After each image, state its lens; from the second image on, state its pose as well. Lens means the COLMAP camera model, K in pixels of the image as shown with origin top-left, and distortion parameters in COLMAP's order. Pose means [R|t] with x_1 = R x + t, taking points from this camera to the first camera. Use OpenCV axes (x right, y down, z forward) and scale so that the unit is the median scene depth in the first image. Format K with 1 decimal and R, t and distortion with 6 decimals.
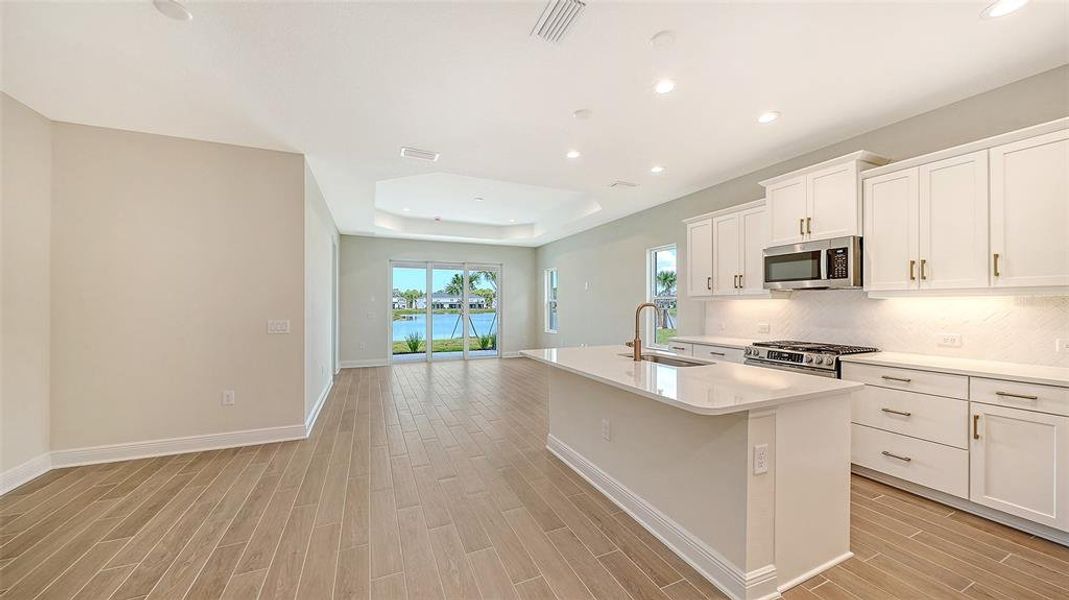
lens RADIAL K [[378.0, 0, 534.1], [0, 378.0, 307.0], [0, 0, 1]] dist [0.000753, 0.000091]
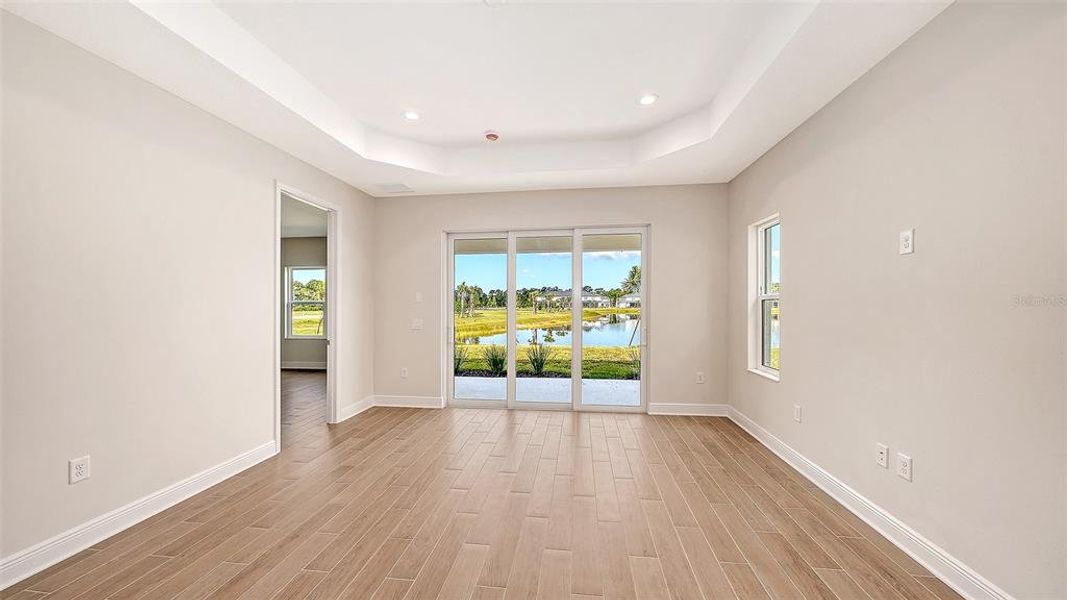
lens RADIAL K [[377.3, 0, 533.1], [0, 377.3, 306.9], [0, 0, 1]] dist [0.000753, 0.000091]
pose [[0.859752, 0.002598, -0.510705, 0.088282], [-0.000937, 0.999993, 0.003510, -0.016697], [0.510711, -0.002539, 0.859749, 1.186992]]
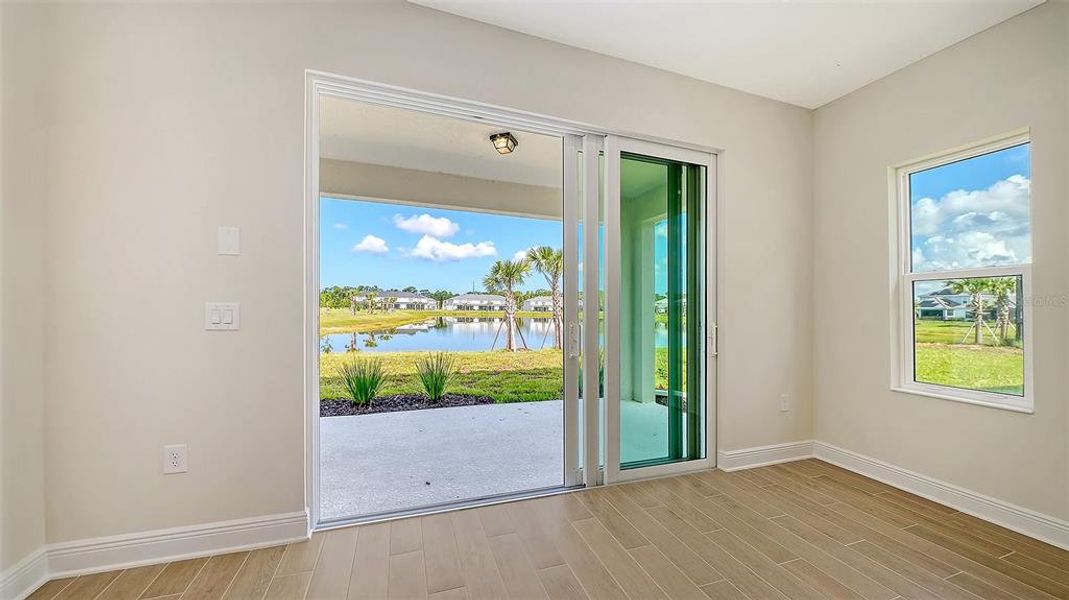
lens RADIAL K [[378.0, 0, 534.1], [0, 378.0, 307.0], [0, 0, 1]] dist [0.000753, 0.000091]
pose [[0.997154, 0.018761, -0.073024, -0.496540], [-0.019458, 0.999771, -0.008850, 0.032048], [0.072841, 0.010246, 0.997291, 1.656210]]
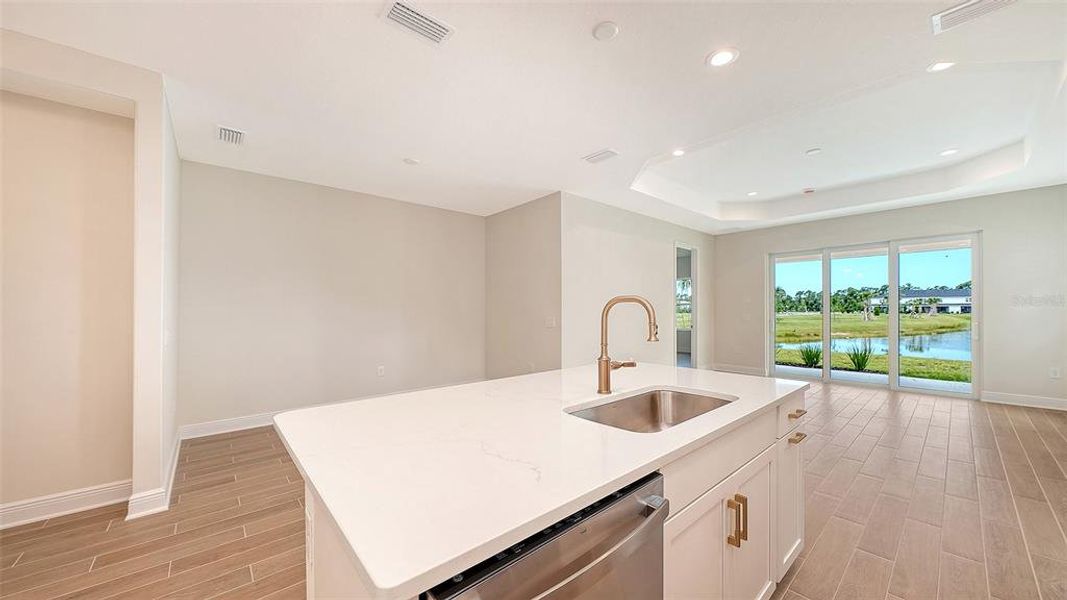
lens RADIAL K [[377.3, 0, 533.1], [0, 377.3, 306.9], [0, 0, 1]] dist [0.000753, 0.000091]
pose [[0.306124, -0.004489, -0.951981, 0.566599], [-0.003770, 0.999975, -0.005928, 0.006771], [0.951984, 0.005403, 0.306100, 0.499796]]
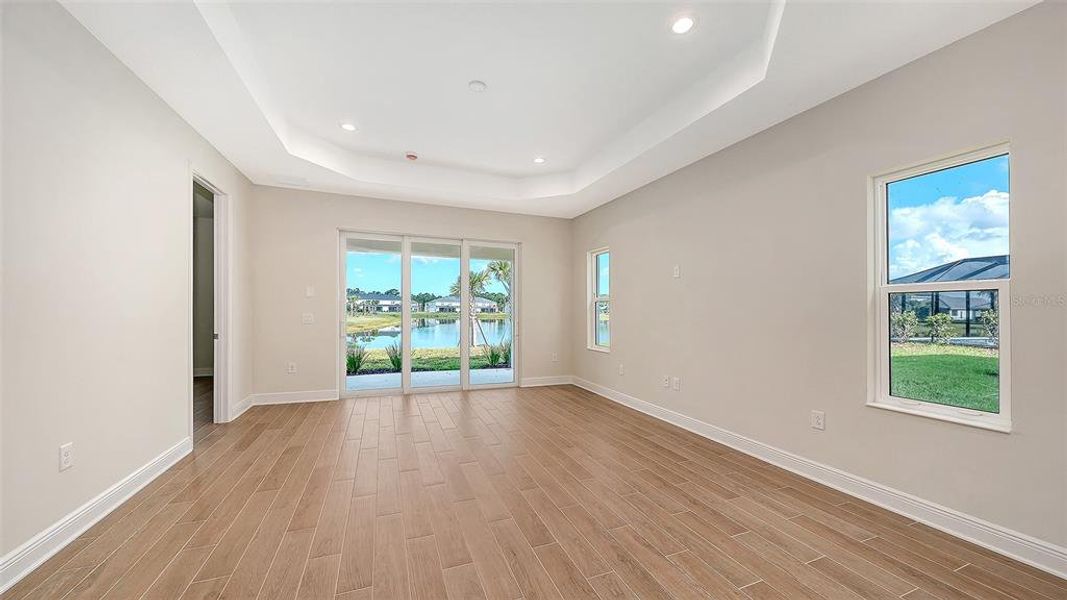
lens RADIAL K [[377.3, 0, 533.1], [0, 377.3, 306.9], [0, 0, 1]] dist [0.000753, 0.000091]
pose [[0.999292, 0.015449, -0.034296, -0.099757], [-0.015935, 0.999776, -0.013942, 0.013277], [0.034073, 0.014478, 0.999314, 0.837968]]
